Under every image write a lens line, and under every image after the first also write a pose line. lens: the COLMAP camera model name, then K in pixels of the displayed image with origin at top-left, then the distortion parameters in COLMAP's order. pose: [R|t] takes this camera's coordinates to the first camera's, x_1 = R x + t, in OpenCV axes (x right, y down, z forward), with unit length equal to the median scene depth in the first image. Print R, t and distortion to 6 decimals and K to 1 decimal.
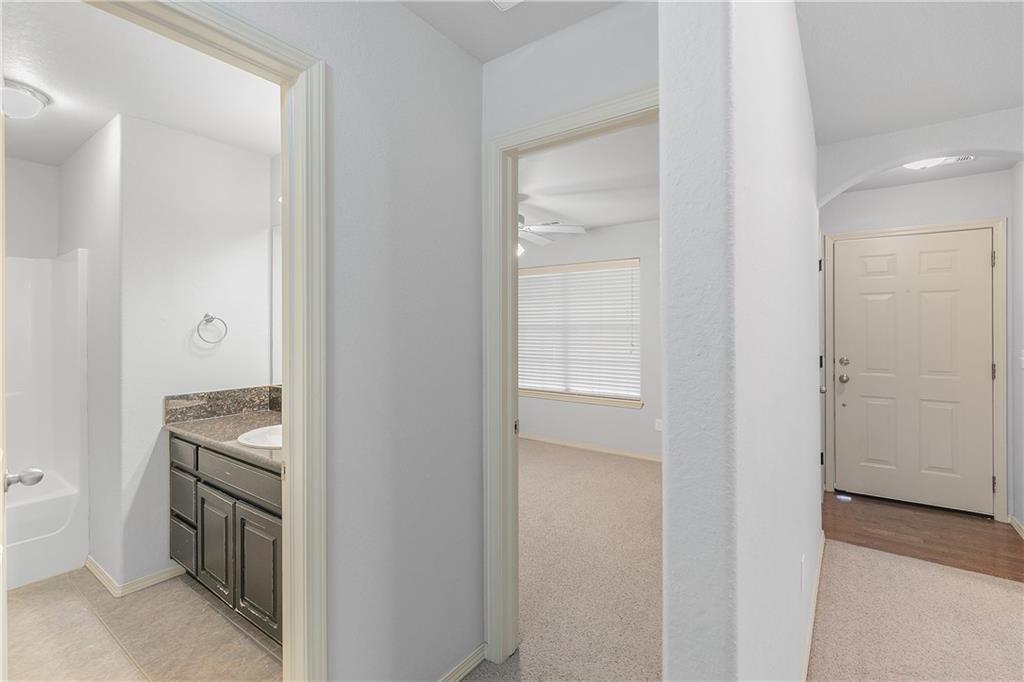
lens RADIAL K [[451.0, 0, 509.0], [0, 451.0, 329.9], [0, 0, 1]] dist [-0.000006, 0.000638]
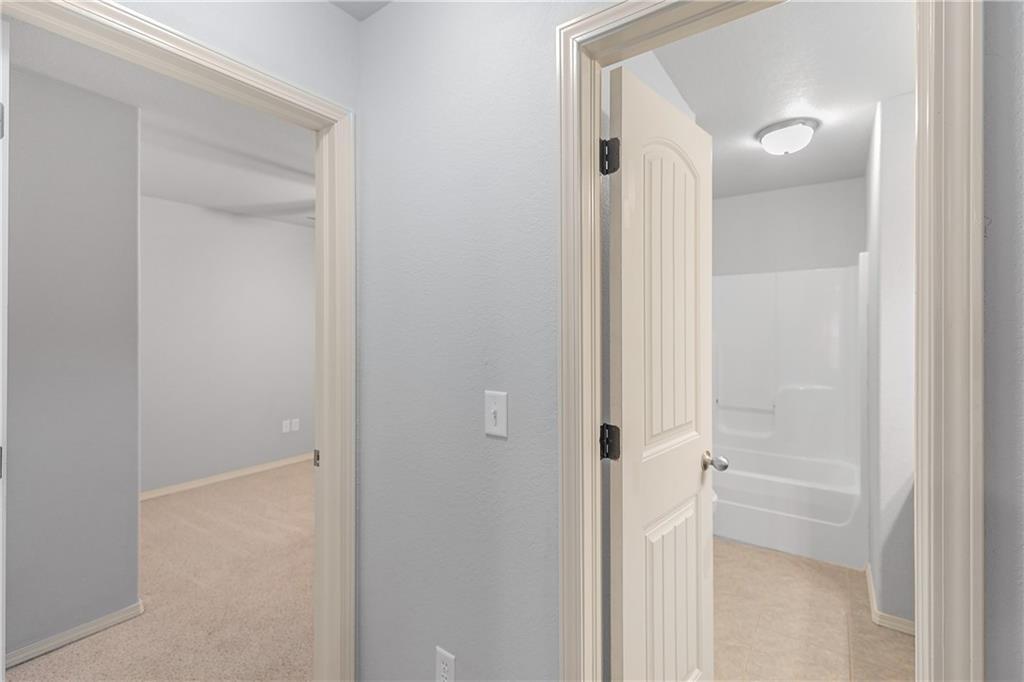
lens RADIAL K [[451.0, 0, 509.0], [0, 451.0, 329.9], [0, 0, 1]] dist [-0.000006, 0.000638]
pose [[-0.000917, 0.001576, -0.999998, 0.053470], [0.000443, 0.999999, 0.001575, -0.011419], [0.999999, -0.000441, -0.000917, 0.215541]]
